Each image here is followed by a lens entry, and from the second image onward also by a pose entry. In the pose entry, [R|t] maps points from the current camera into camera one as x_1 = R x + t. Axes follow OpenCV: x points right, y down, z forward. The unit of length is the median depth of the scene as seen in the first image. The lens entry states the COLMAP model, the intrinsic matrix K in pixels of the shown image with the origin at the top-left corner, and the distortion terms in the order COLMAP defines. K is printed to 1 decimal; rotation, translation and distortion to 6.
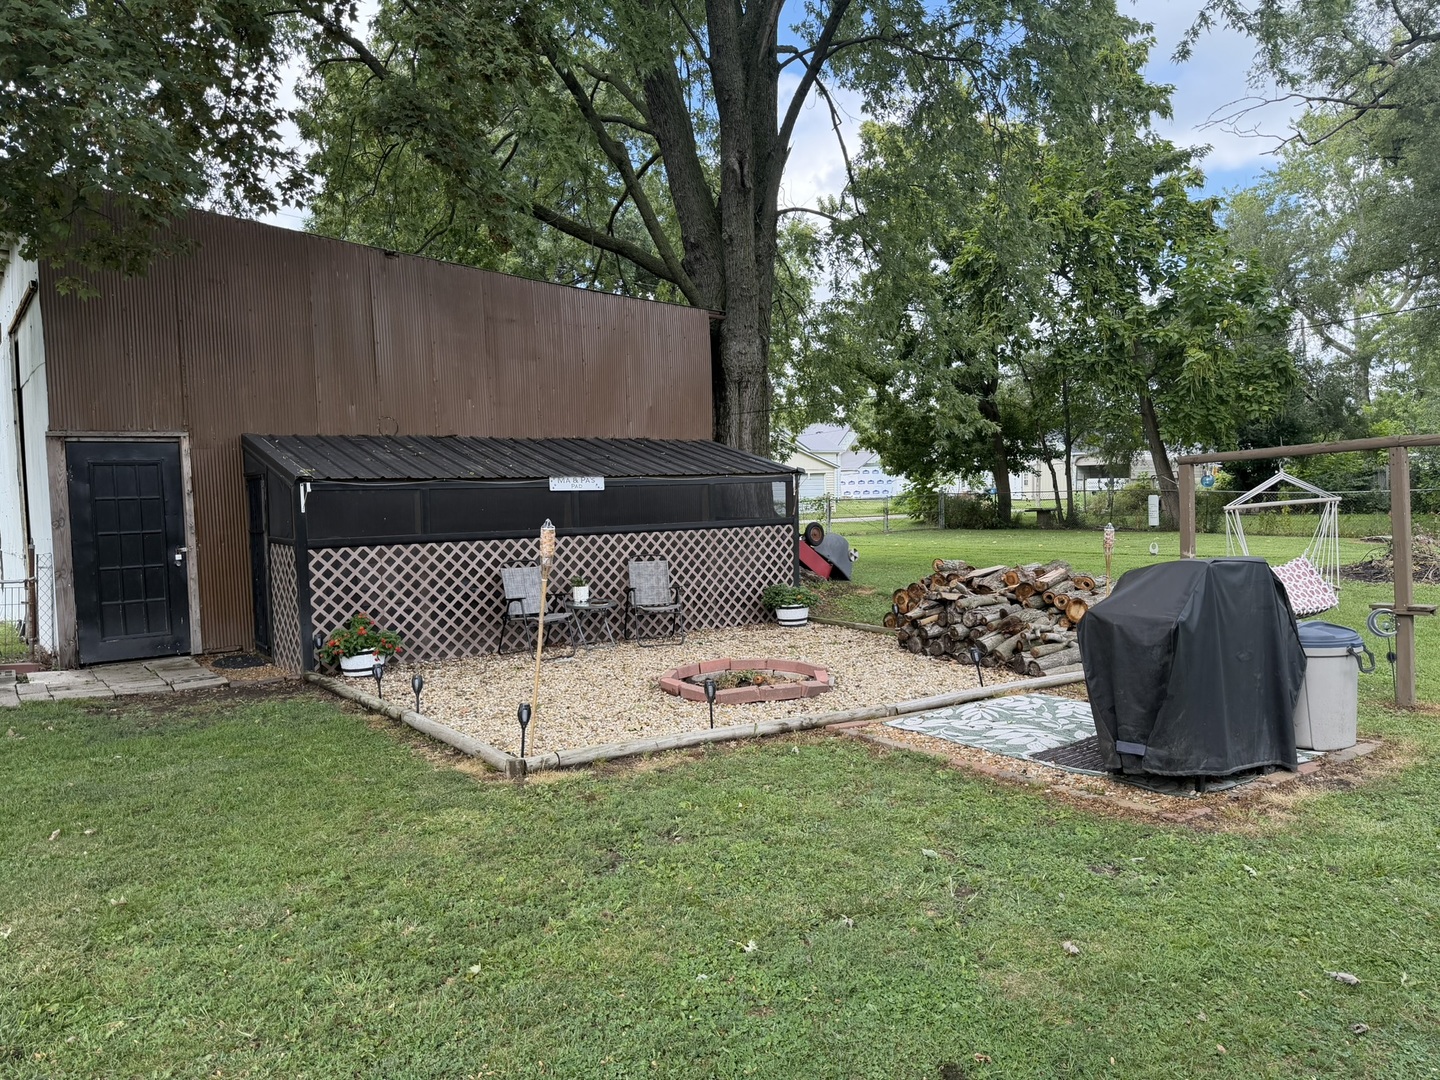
lens RADIAL K [[1009.5, 0, 720.6], [0, 1009.5, 540.9], [0, 0, 1]] dist [0.030140, -0.016406]
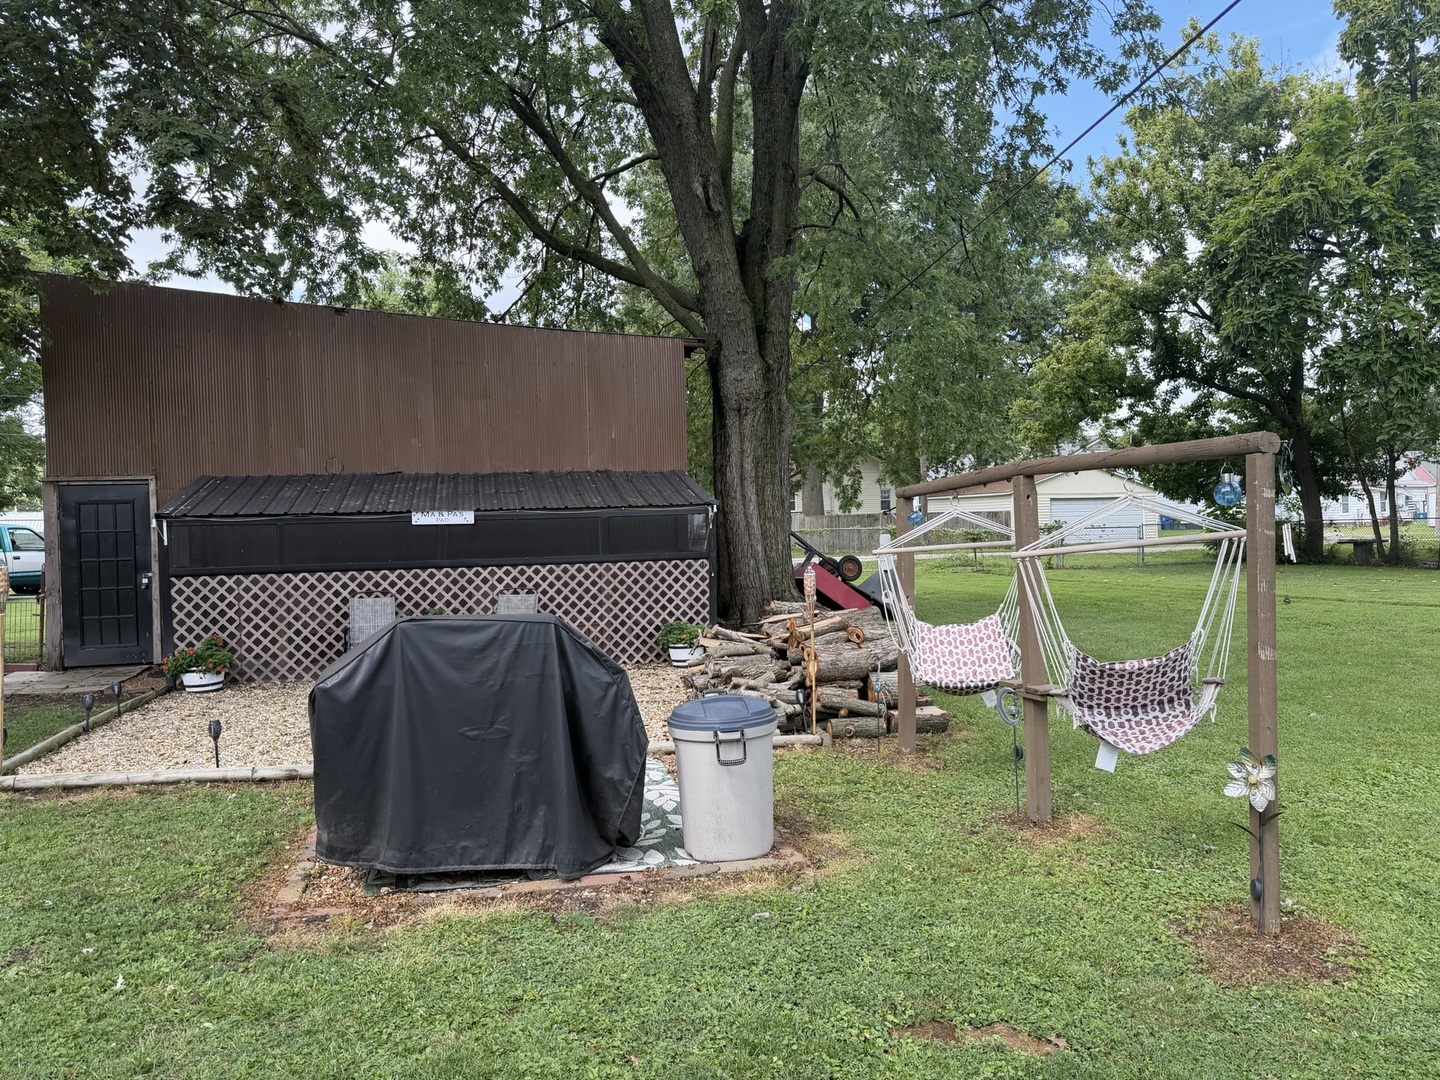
lens RADIAL K [[1009.5, 0, 720.0], [0, 1009.5, 531.6], [0, 0, 1]] dist [0.030140, -0.016406]
pose [[0.928189, 0.004186, -0.372085, 0.542289], [-0.017004, 0.999369, -0.031176, -0.016340], [0.371720, 0.035264, 0.927675, 0.157513]]
